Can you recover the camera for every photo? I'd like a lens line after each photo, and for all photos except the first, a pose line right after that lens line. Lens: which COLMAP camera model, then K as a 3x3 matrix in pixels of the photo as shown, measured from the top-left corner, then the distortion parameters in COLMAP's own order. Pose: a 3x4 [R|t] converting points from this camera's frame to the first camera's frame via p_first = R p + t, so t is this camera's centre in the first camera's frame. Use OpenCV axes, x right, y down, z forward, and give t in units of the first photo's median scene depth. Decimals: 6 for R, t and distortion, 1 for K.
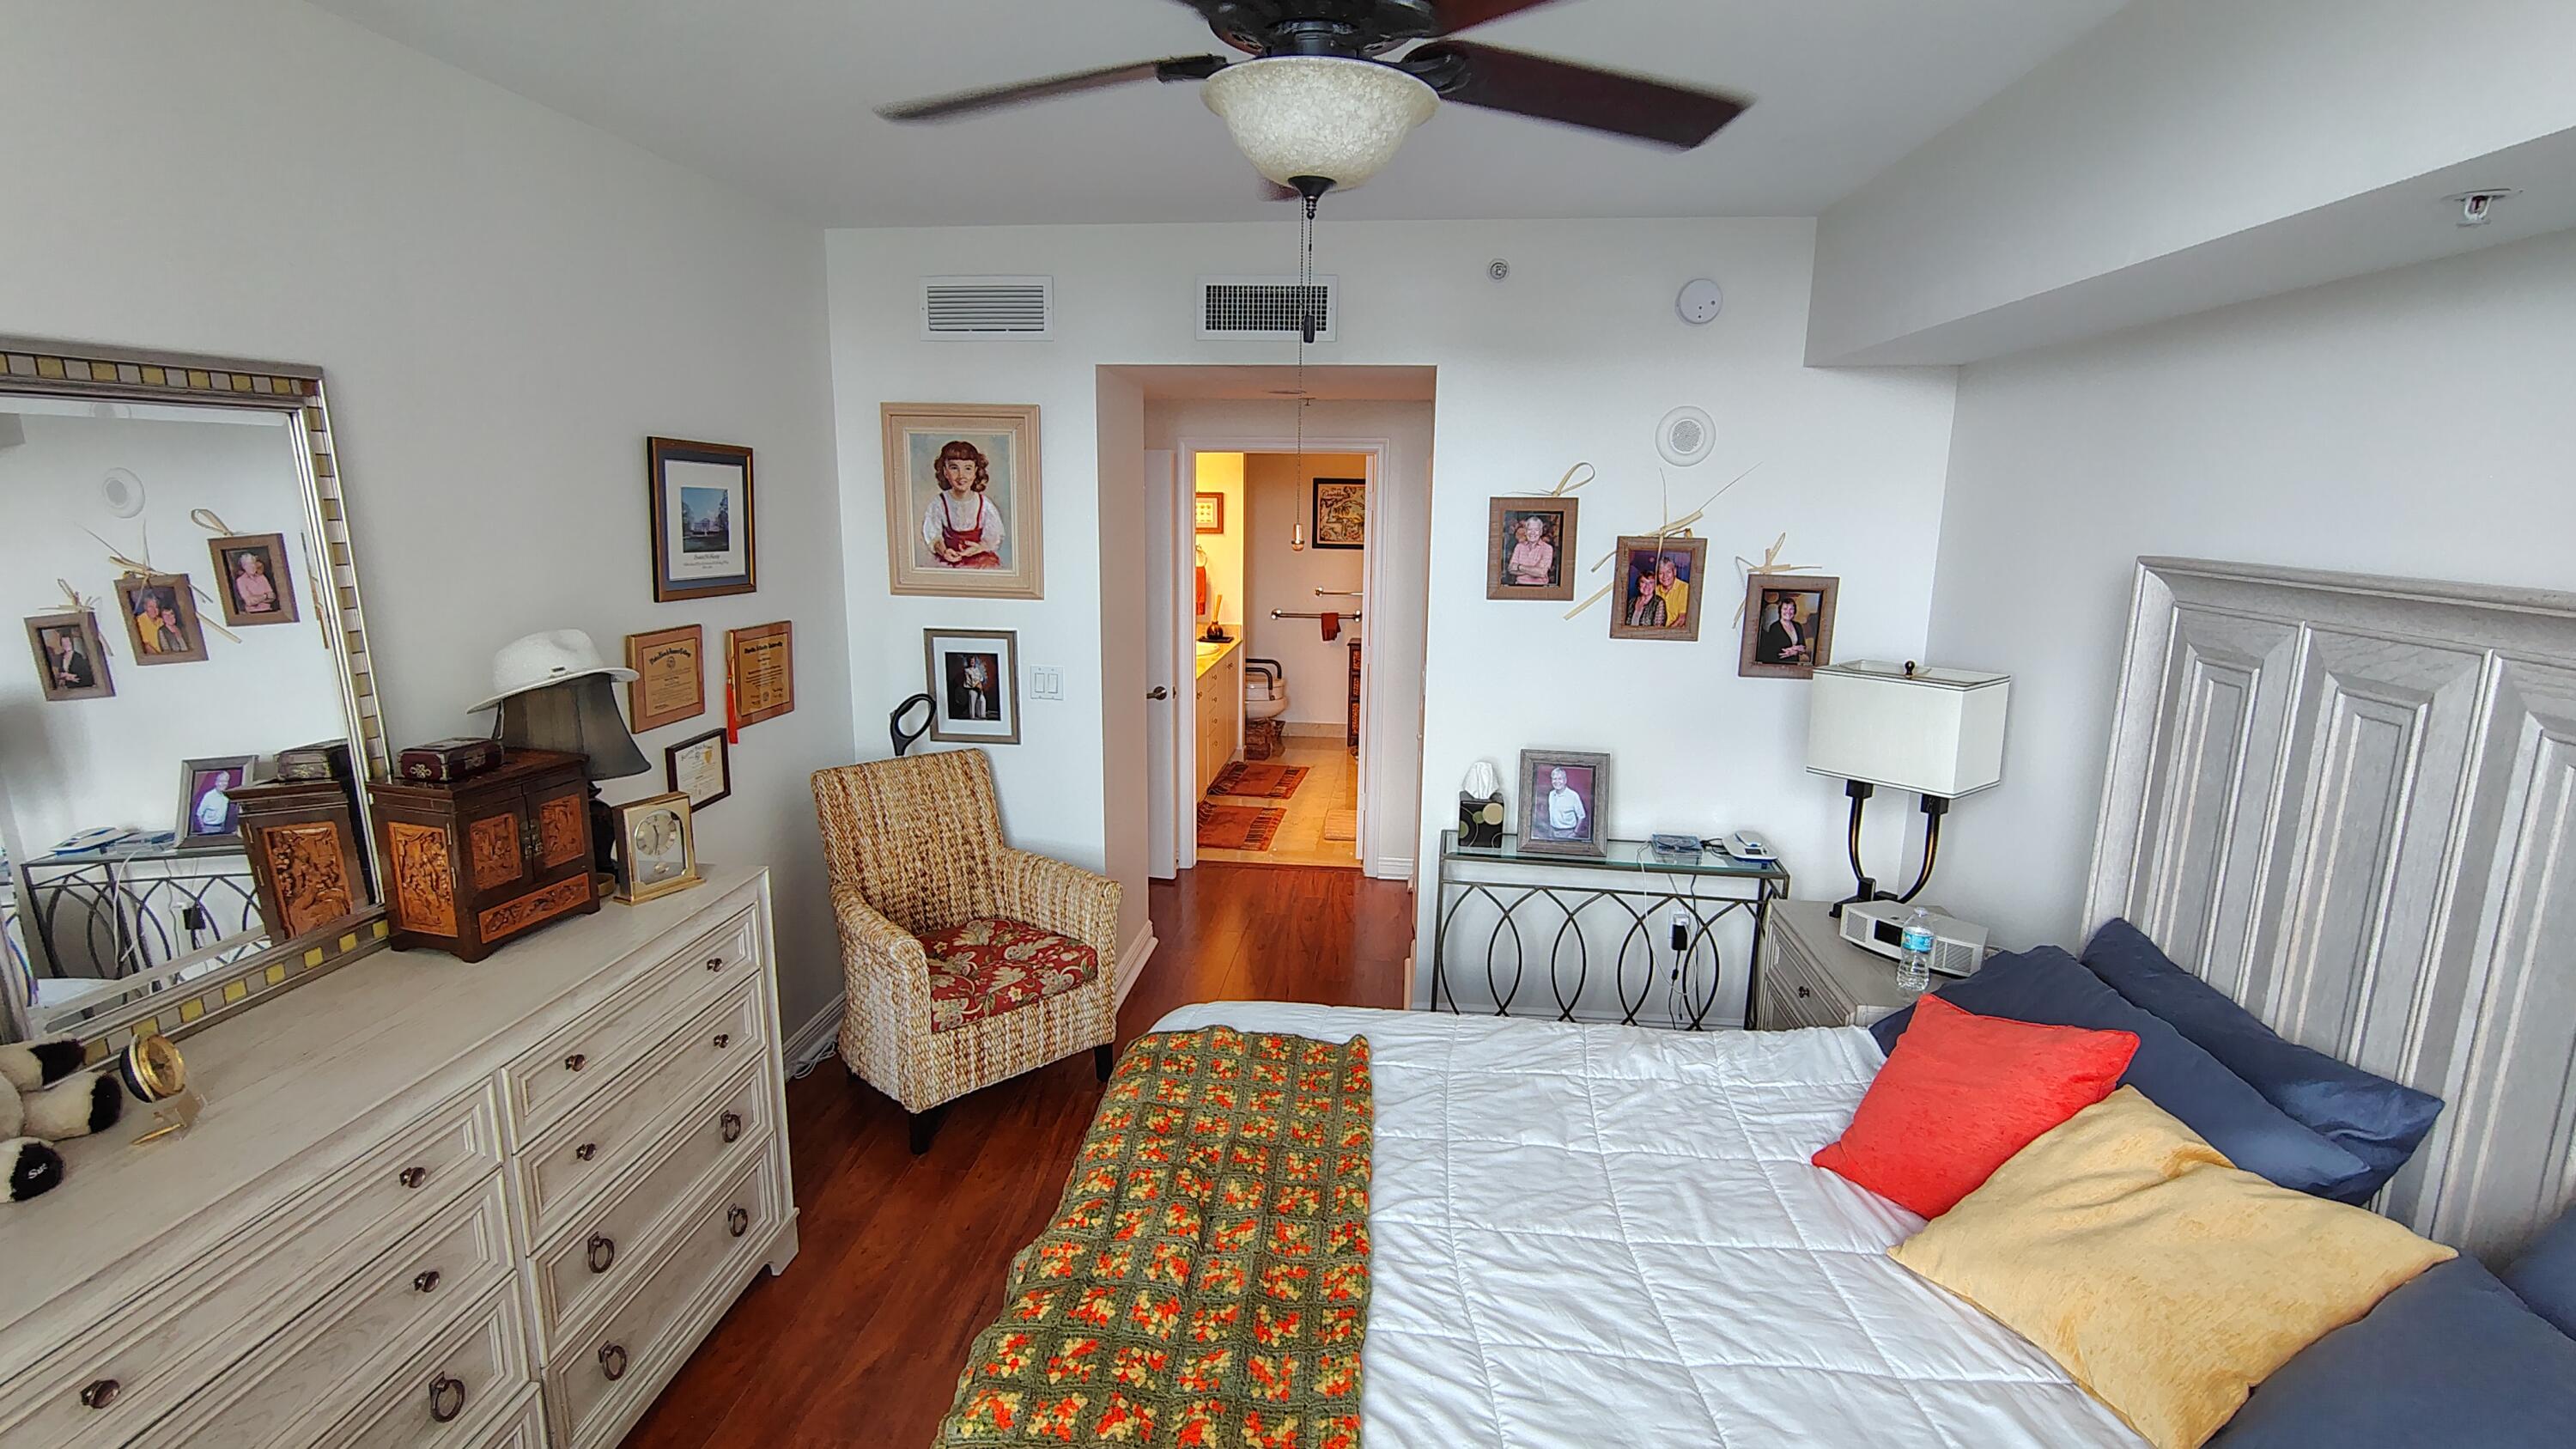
lens RADIAL K [[1204.9, 0, 1288.4], [0, 1204.9, 728.6], [0, 0, 1]] dist [-0.014244, 0.004183]
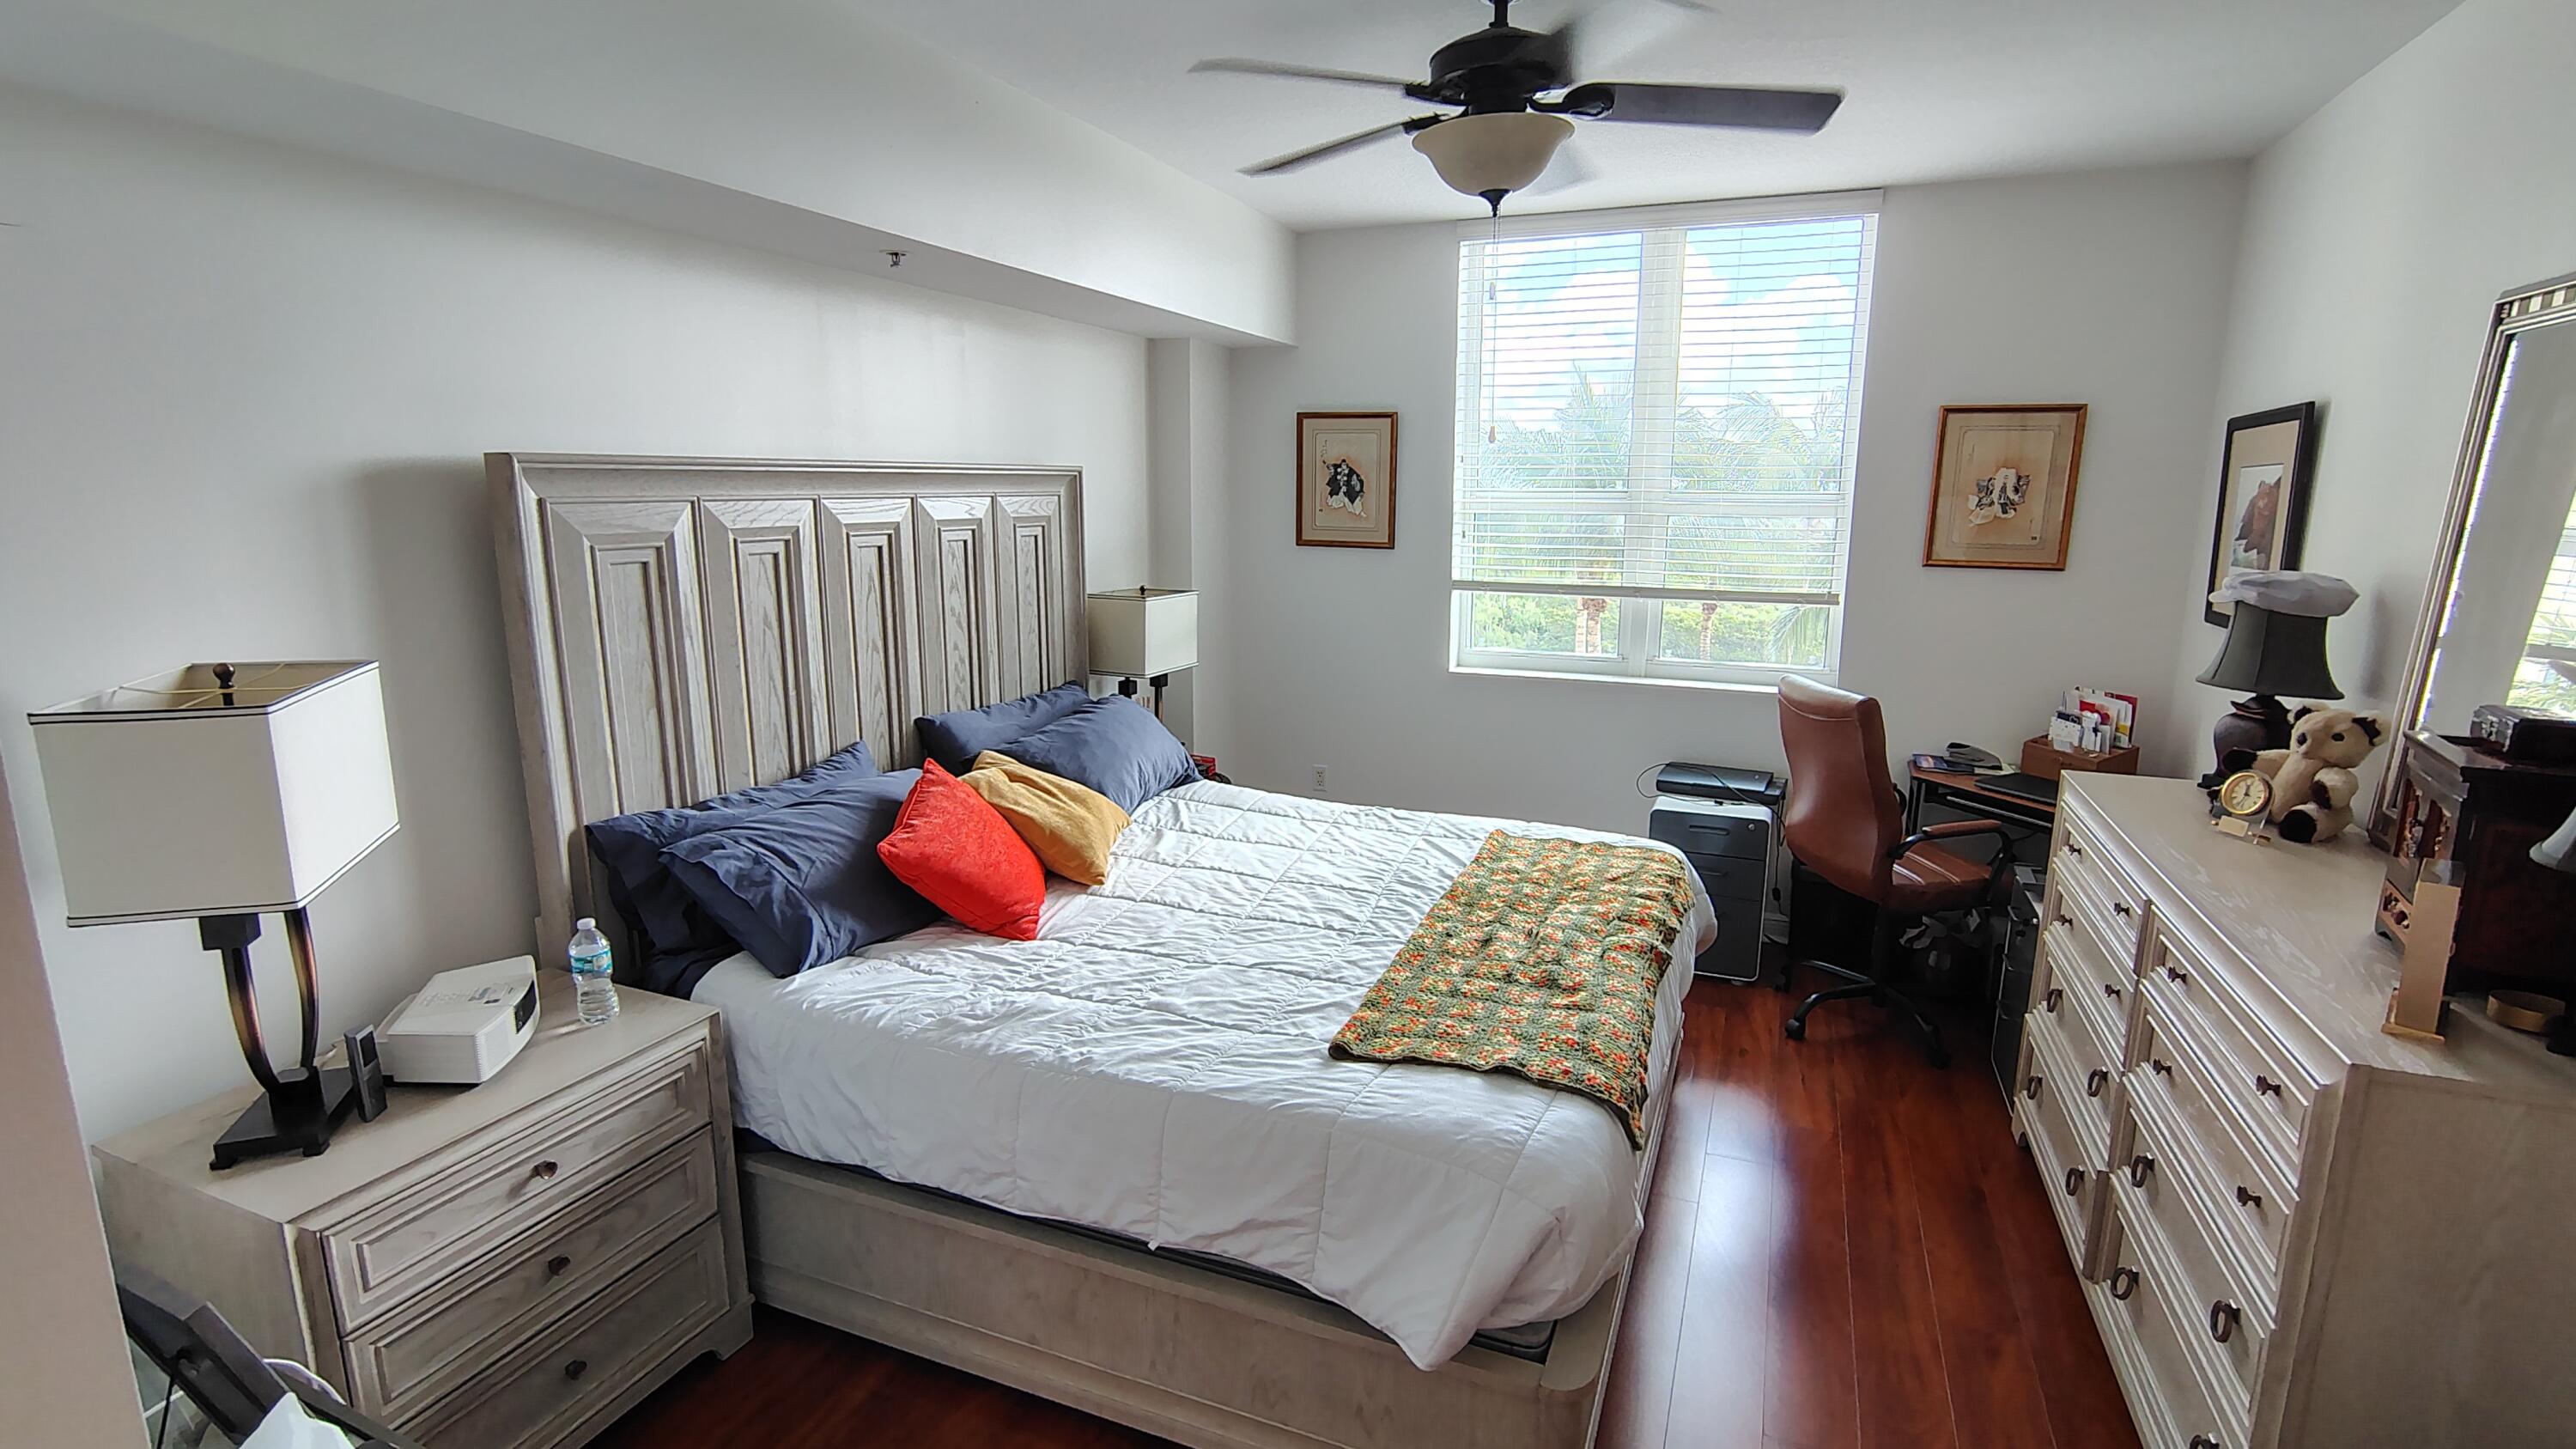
lens RADIAL K [[1204.9, 0, 1288.4], [0, 1204.9, 728.6], [0, 0, 1]] dist [-0.014244, 0.004183]
pose [[-0.955308, -0.075618, 0.285779, -0.090639], [0.041289, 0.923122, 0.382285, -0.182805], [-0.292716, 0.376999, -0.878743, 1.129721]]
